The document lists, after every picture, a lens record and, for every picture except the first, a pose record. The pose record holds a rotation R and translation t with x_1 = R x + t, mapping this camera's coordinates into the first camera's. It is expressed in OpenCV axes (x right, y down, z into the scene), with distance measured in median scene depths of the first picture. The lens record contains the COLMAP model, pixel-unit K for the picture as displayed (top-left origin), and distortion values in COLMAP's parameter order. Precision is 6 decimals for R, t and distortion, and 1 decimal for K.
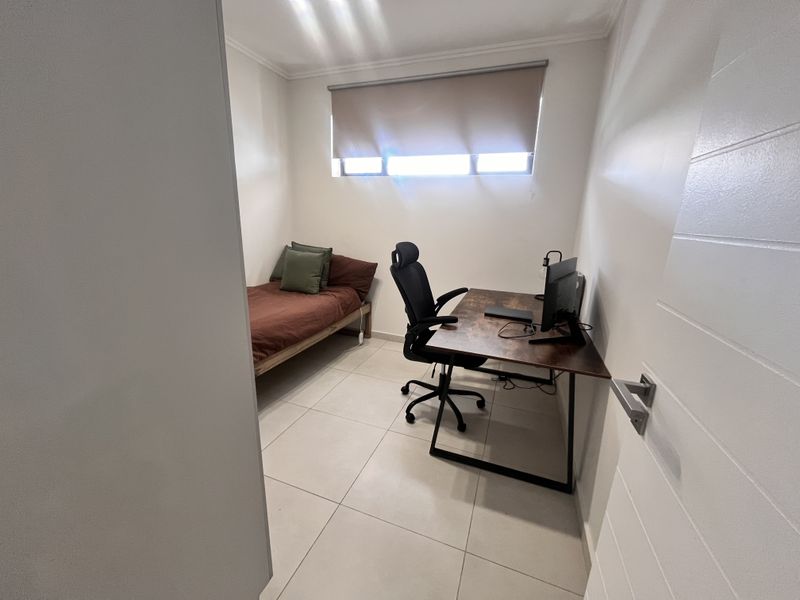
lens RADIAL K [[323.6, 0, 400.7], [0, 323.6, 298.4], [0, 0, 1]] dist [-0.004723, 0.000617]
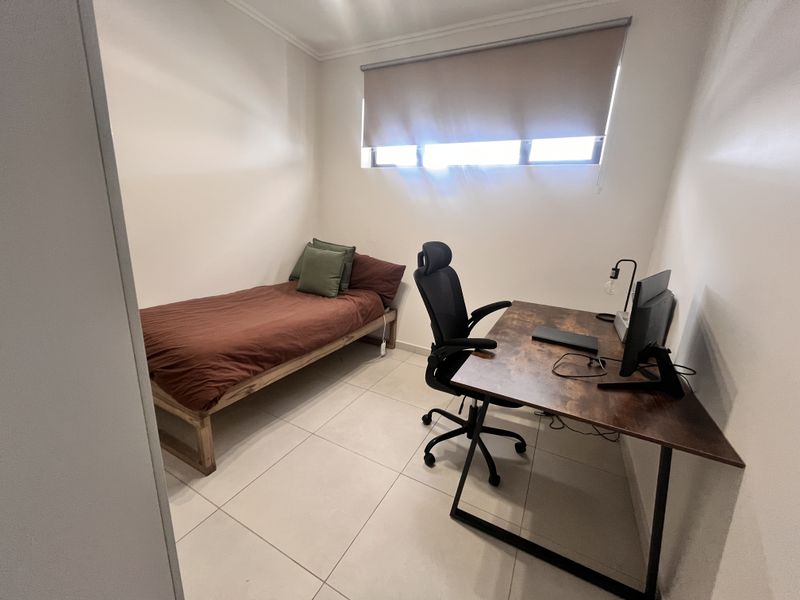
lens RADIAL K [[323.6, 0, 398.9], [0, 323.6, 298.4], [0, 0, 1]] dist [-0.004723, 0.000617]
pose [[0.991704, 0.052842, -0.117181, 0.023196], [-0.053317, 0.998577, -0.000916, -0.023241], [0.116966, 0.007156, 0.993110, 0.160947]]
